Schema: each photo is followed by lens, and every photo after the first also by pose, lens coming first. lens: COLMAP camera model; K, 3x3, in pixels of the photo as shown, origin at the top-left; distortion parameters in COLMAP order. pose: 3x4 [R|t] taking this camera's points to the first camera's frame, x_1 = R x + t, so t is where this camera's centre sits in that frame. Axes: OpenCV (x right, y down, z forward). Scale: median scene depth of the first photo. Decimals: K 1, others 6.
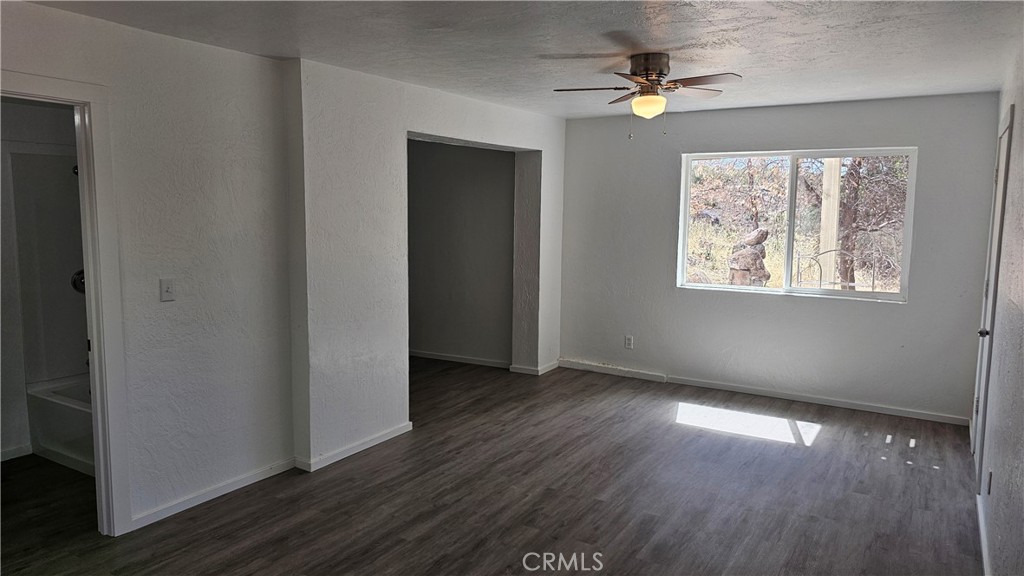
lens RADIAL K [[691.8, 0, 513.2], [0, 691.8, 287.1], [0, 0, 1]] dist [0.047228, -0.049172]
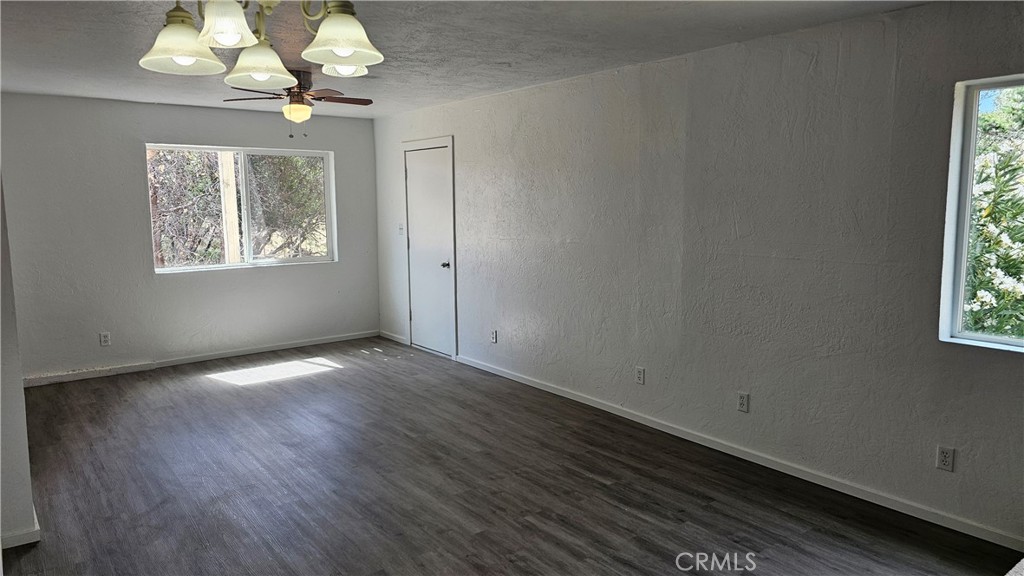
lens RADIAL K [[691.8, 0, 514.1], [0, 691.8, 287.2], [0, 0, 1]] dist [0.047228, -0.049172]
pose [[0.336574, -0.134469, 0.932006, -0.661135], [0.121465, 0.987683, 0.098637, -0.021726], [-0.933790, 0.080008, 0.348762, 0.176104]]
